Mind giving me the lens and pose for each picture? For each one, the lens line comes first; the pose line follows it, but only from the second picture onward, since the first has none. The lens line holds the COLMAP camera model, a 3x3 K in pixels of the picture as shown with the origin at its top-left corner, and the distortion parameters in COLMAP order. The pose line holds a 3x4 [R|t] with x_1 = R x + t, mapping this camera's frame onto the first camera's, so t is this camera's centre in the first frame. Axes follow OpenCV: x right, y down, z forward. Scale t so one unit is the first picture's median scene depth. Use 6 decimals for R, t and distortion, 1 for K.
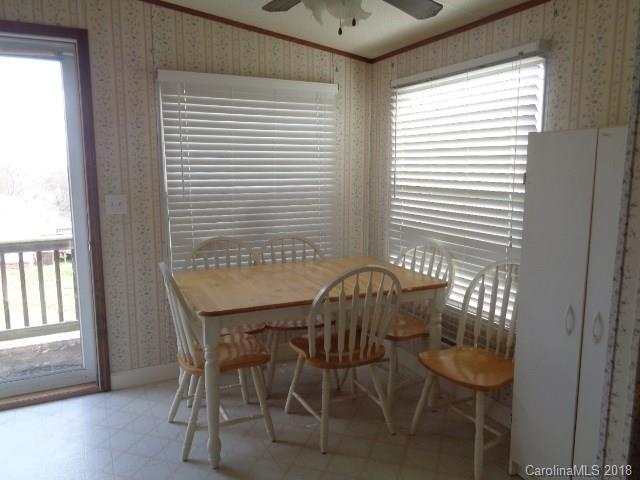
lens RADIAL K [[482.2, 0, 319.9], [0, 482.2, 238.7], [0, 0, 1]] dist [-0.008254, 0.013386]
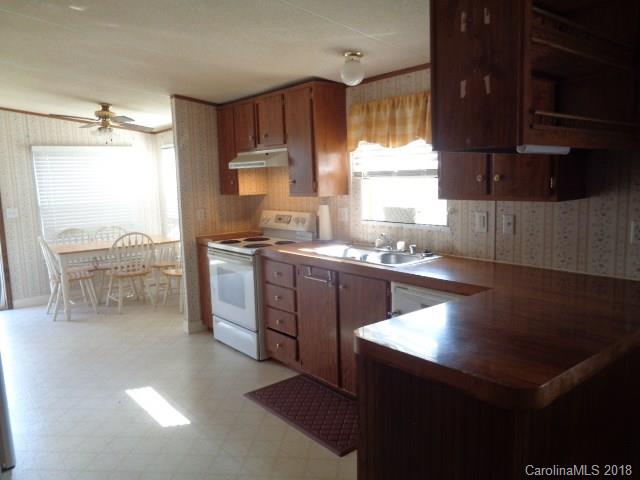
lens RADIAL K [[482.2, 0, 319.6], [0, 482.2, 241.0], [0, 0, 1]] dist [-0.008254, 0.013386]
pose [[0.975483, -0.056565, 0.212680, 0.397388], [0.061715, 0.997938, -0.017648, 0.161730], [-0.211243, 0.030341, 0.976963, -1.241787]]
